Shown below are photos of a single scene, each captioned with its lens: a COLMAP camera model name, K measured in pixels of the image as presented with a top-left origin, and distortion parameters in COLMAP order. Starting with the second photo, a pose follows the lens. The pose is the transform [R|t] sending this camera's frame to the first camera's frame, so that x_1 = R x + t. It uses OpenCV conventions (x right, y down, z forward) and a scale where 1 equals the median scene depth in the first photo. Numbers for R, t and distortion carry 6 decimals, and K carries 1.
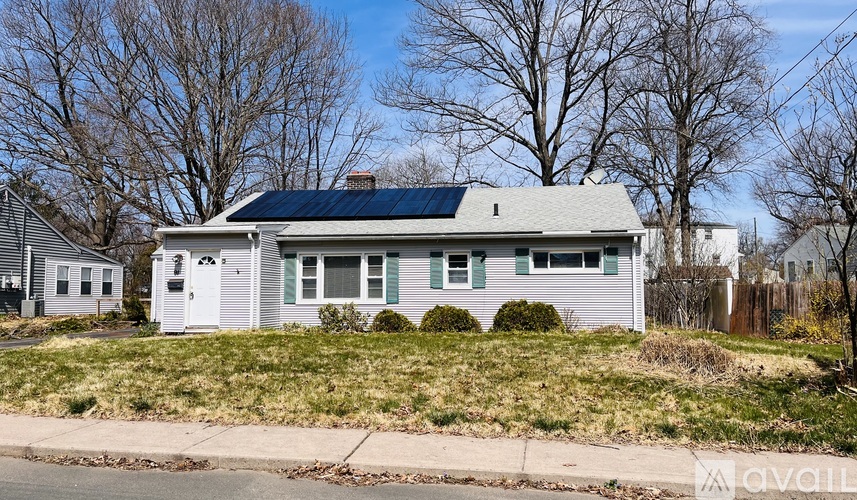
lens RADIAL K [[629.9, 0, 428.5], [0, 629.9, 250.0], [0, 0, 1]] dist [0.035821, -0.063280]
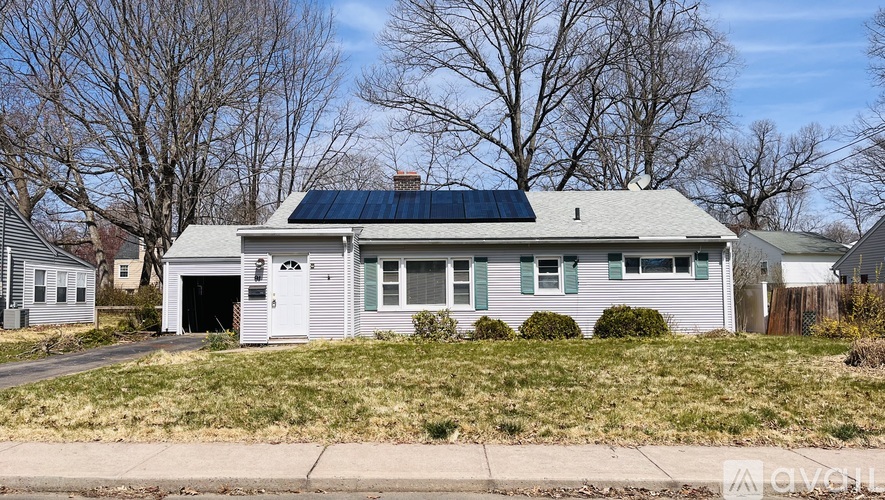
lens RADIAL K [[643.6, 0, 442.5], [0, 643.6, 250.0], [0, 0, 1]] dist [0.010010, 0.000765]
pose [[0.988688, 0.004404, 0.149925, -0.264120], [-0.003928, 0.999986, -0.003471, -0.003221], [-0.149938, 0.002843, 0.988691, 0.033306]]
